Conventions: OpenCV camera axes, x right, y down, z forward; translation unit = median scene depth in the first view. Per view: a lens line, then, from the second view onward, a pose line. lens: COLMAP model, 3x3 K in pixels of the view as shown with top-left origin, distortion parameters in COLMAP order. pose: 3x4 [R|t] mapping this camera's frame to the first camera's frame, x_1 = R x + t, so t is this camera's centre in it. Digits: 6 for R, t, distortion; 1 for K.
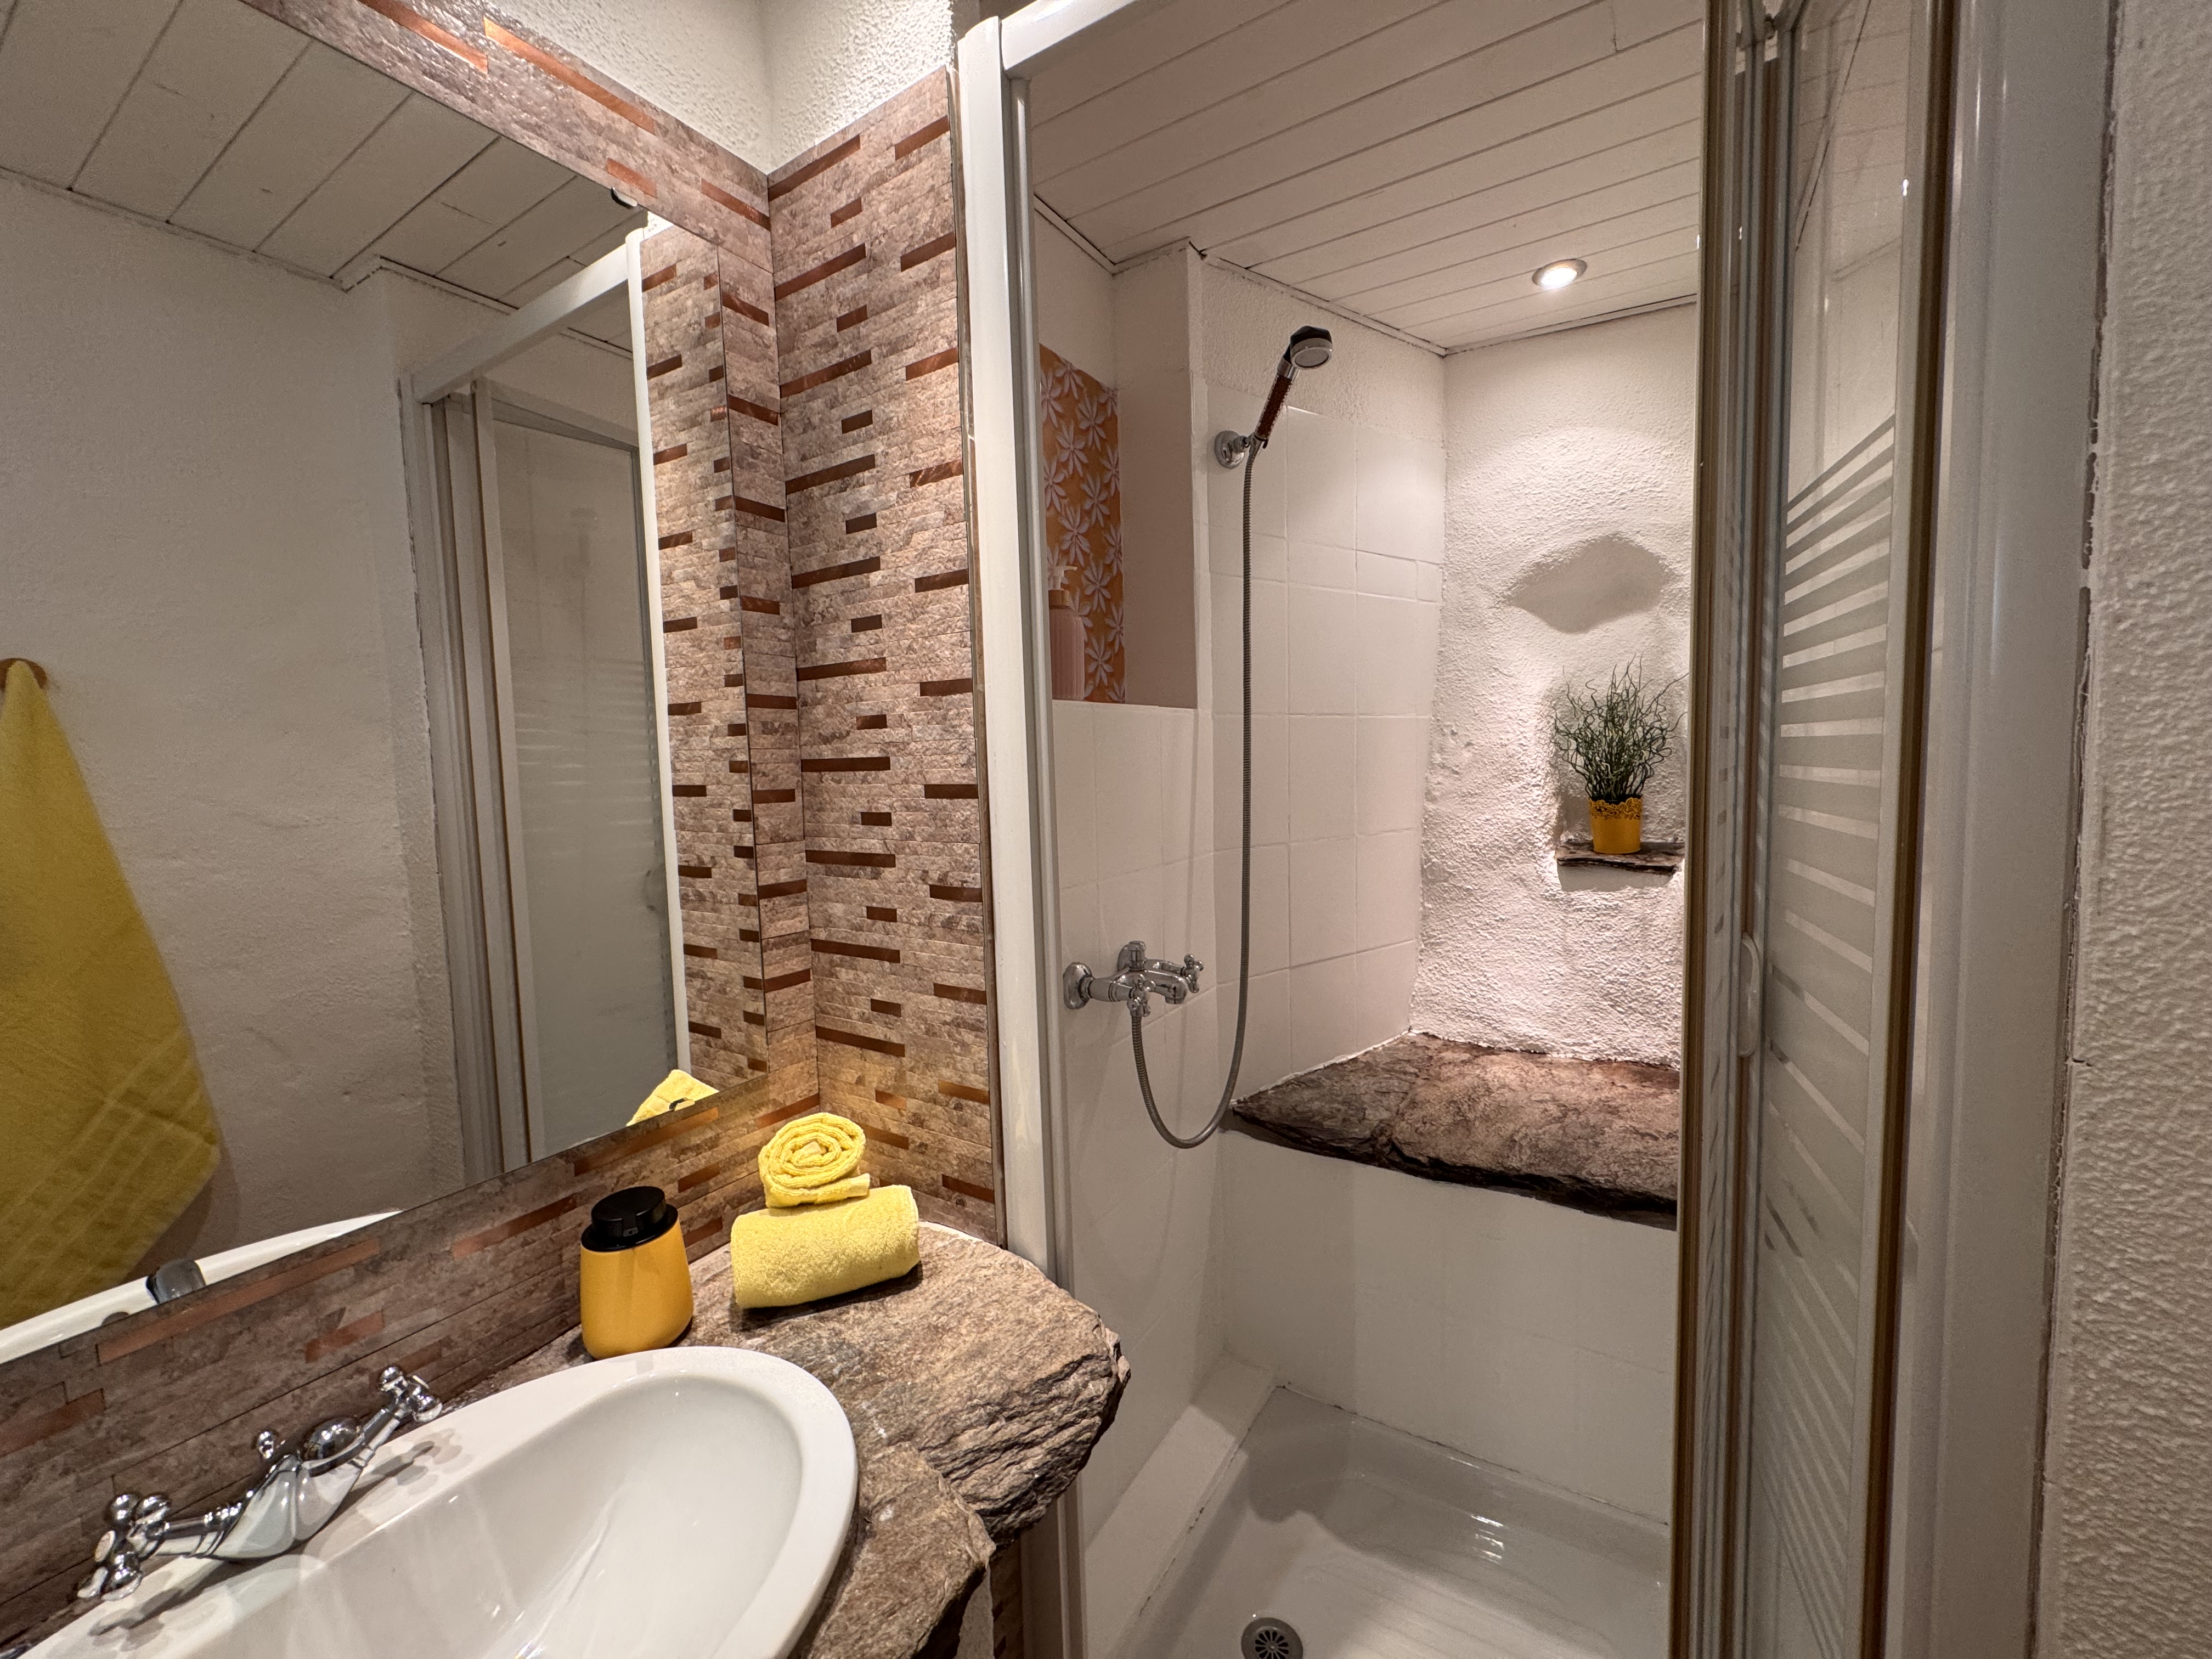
lens RADIAL K [[882.6, 0, 1106.8], [0, 882.6, 827.1], [0, 0, 1]] dist [-0.003114, 0.000254]
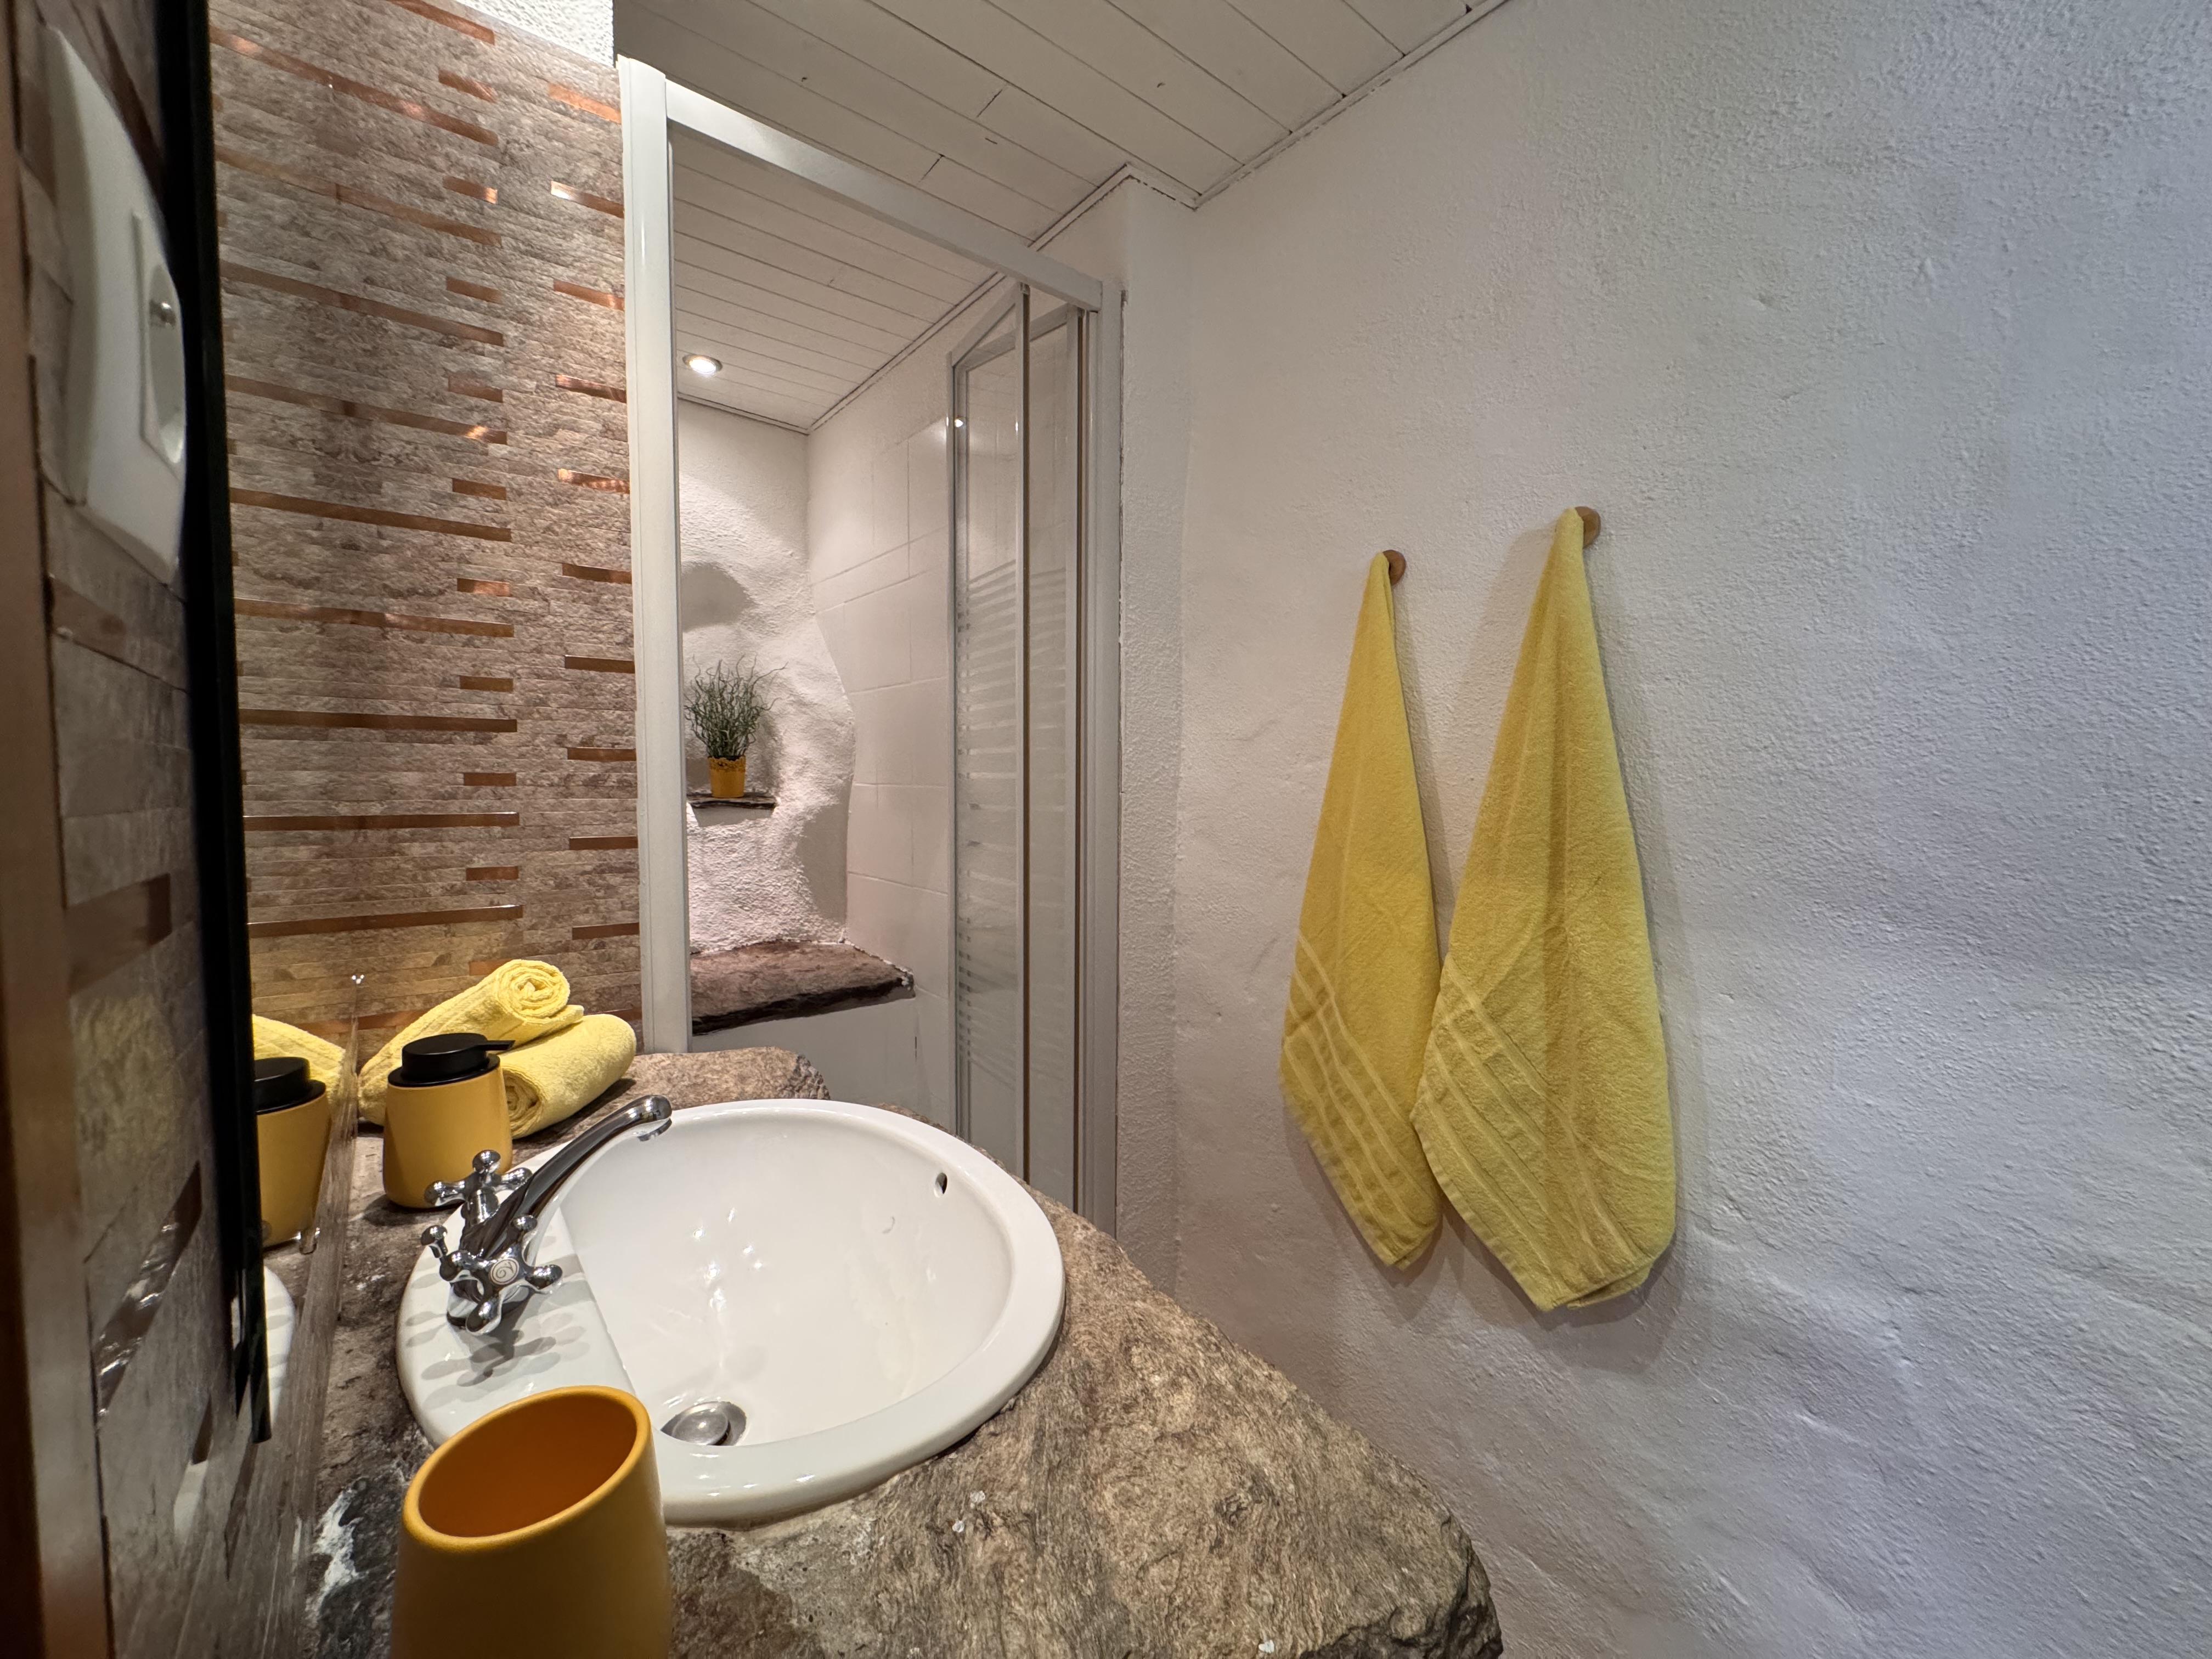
lens RADIAL K [[882.6, 0, 1109.6], [0, 882.6, 828.0], [0, 0, 1]] dist [-0.003114, 0.000254]
pose [[0.326503, -0.026229, 0.944832, -1.003524], [0.057973, 0.998289, 0.007679, 0.192427], [-0.943417, 0.052267, 0.327465, 0.004883]]
